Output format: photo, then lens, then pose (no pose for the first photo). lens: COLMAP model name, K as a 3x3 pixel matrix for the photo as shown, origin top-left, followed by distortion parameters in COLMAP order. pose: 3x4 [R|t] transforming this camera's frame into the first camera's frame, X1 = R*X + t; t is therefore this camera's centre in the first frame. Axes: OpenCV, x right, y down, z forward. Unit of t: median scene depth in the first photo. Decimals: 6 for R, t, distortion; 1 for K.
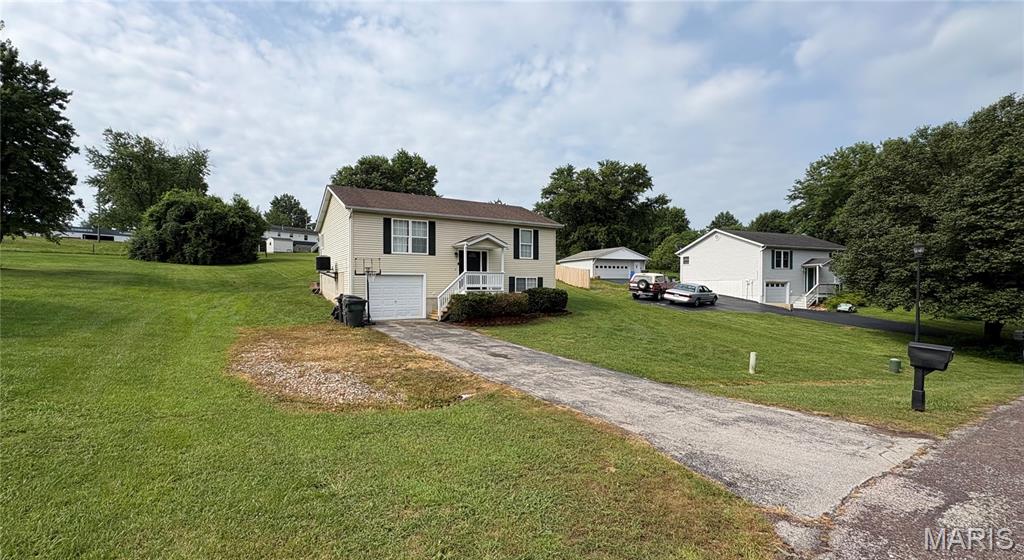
lens RADIAL K [[432.0, 0, 487.5], [0, 432.0, 284.9], [0, 0, 1]] dist [-0.000381, 0.000079]
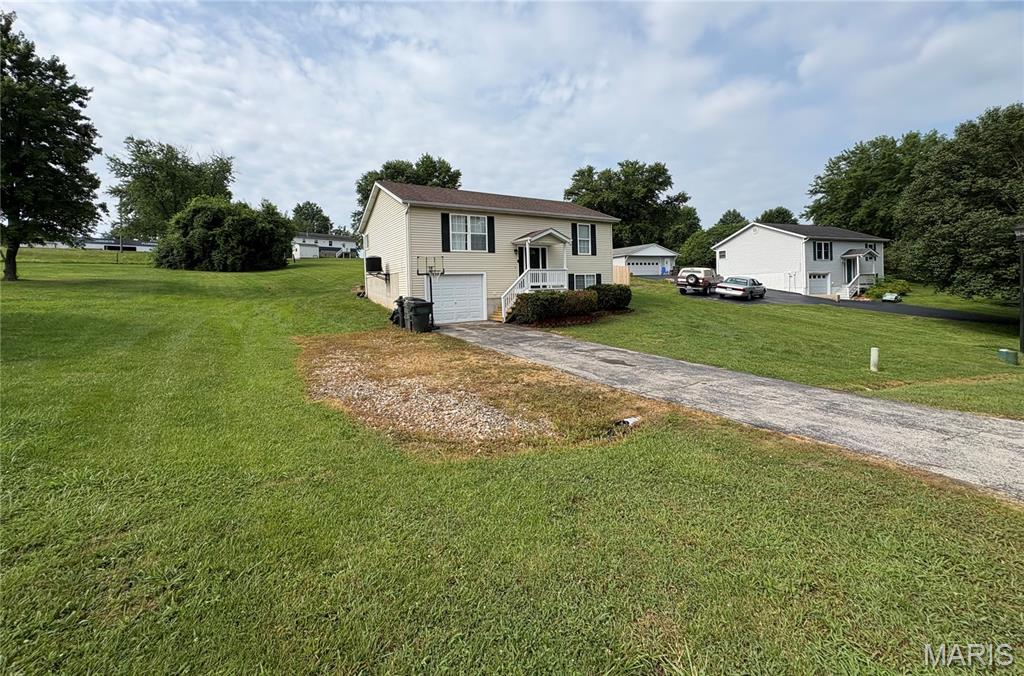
lens RADIAL K [[412.7, 0, 512.8], [0, 412.7, 283.1], [0, 0, 1]] dist [-0.000540, -0.000151]
pose [[0.999277, -0.026283, 0.027467, -0.074941], [0.026450, 0.999634, -0.005730, 0.002522], [-0.027306, 0.006452, 0.999606, 0.071871]]
